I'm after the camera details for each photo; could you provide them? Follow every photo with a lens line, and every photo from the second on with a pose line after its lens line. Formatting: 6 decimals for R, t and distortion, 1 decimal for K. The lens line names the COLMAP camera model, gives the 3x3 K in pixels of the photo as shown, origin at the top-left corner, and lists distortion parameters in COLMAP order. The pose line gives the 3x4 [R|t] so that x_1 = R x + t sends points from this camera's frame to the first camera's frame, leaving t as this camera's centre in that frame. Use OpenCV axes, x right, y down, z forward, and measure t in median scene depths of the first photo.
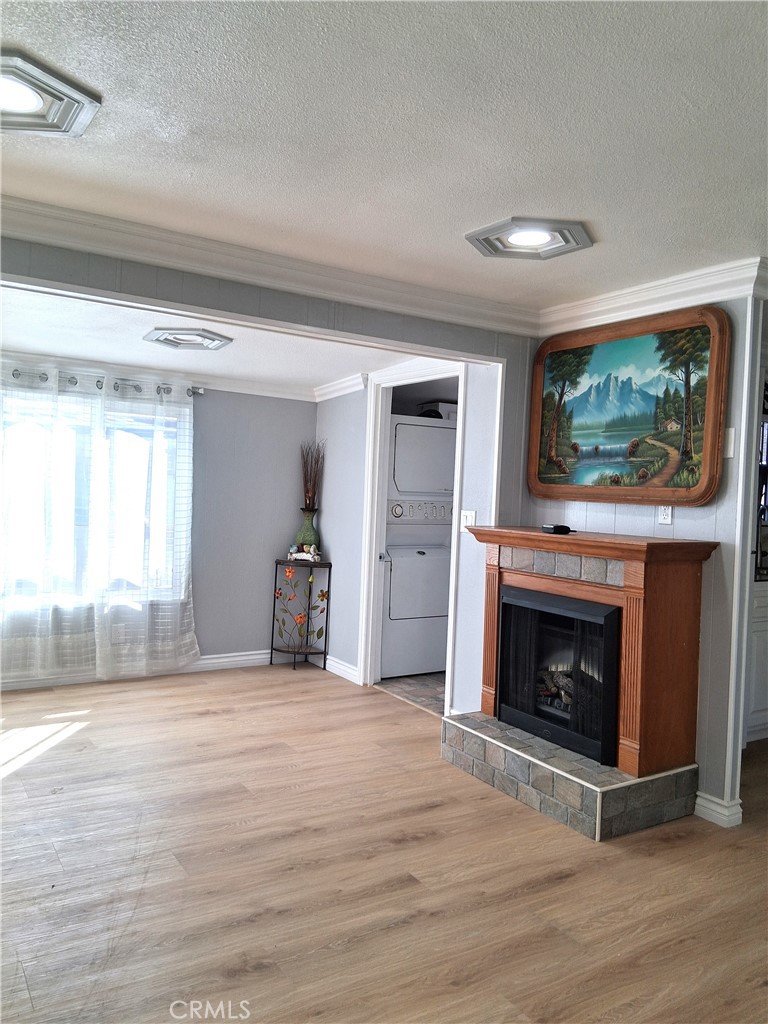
lens RADIAL K [[770.5, 0, 386.1], [0, 770.5, 511.2], [0, 0, 1]] dist [0.115650, -0.194639]
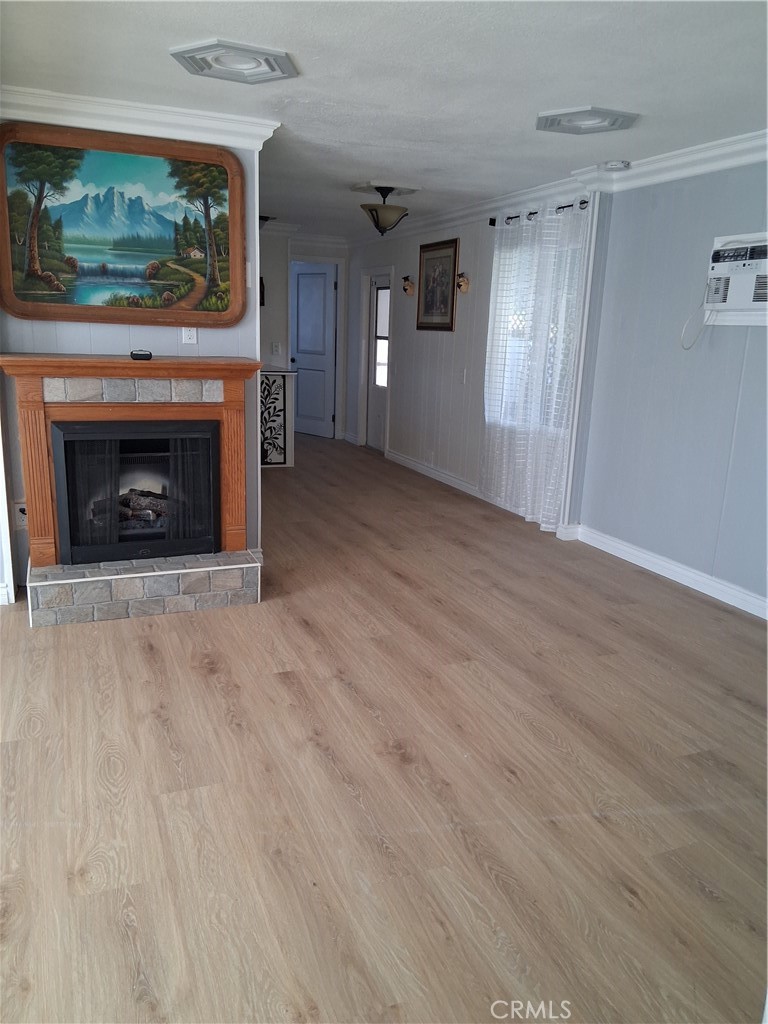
lens RADIAL K [[770.5, 0, 386.1], [0, 770.5, 511.2], [0, 0, 1]] dist [0.115650, -0.194639]
pose [[0.167042, -0.266068, 0.949371, -0.743396], [-0.002650, 0.962775, 0.270291, -0.056050], [-0.985946, -0.047666, 0.160118, 0.521540]]
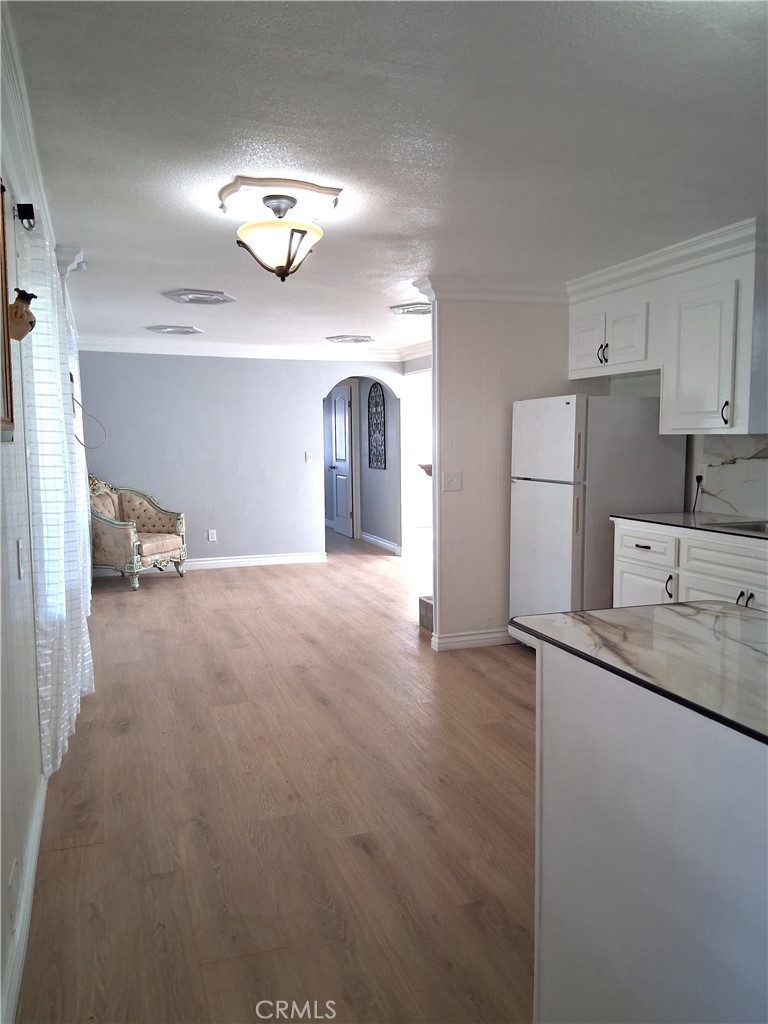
lens RADIAL K [[770.5, 0, 386.1], [0, 770.5, 511.2], [0, 0, 1]] dist [0.115650, -0.194639]
pose [[-0.216352, 0.055496, -0.974737, 1.747366], [-0.024448, 0.997762, 0.062233, 0.037152], [0.976009, 0.037295, -0.214511, 1.122465]]
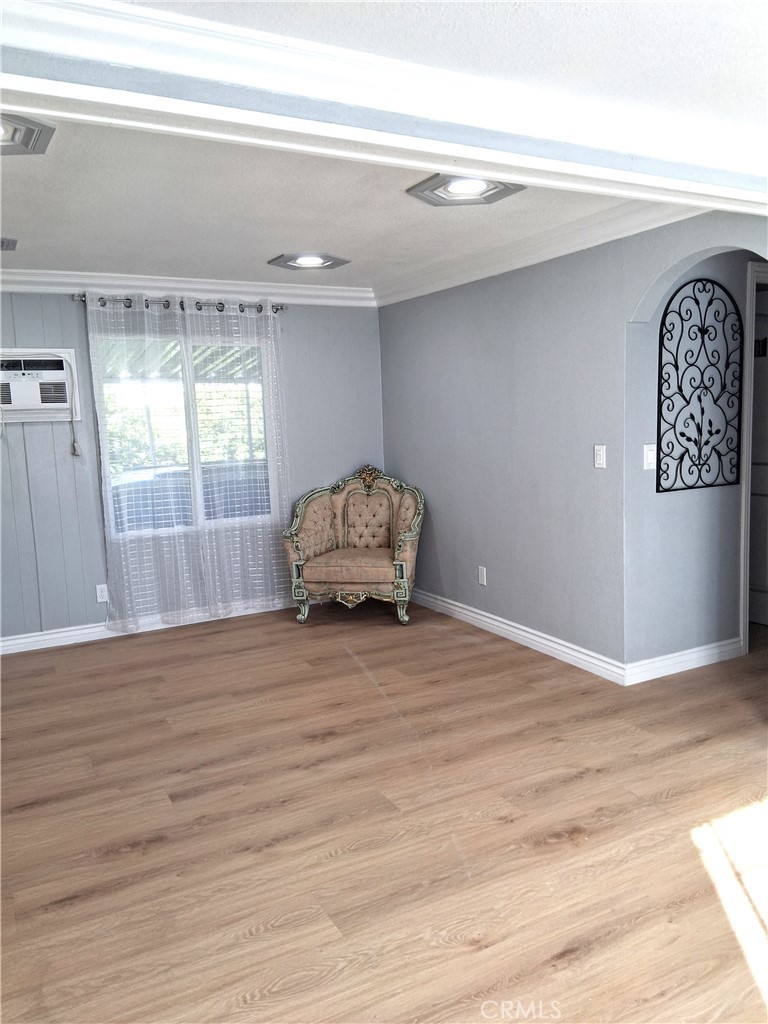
lens RADIAL K [[770.5, 0, 386.1], [0, 770.5, 511.2], [0, 0, 1]] dist [0.115650, -0.194639]
pose [[-0.997676, -0.016252, 0.066169, -0.250263], [-0.005771, 0.987801, 0.155613, -0.072725], [-0.067891, 0.154870, -0.985599, 1.528225]]
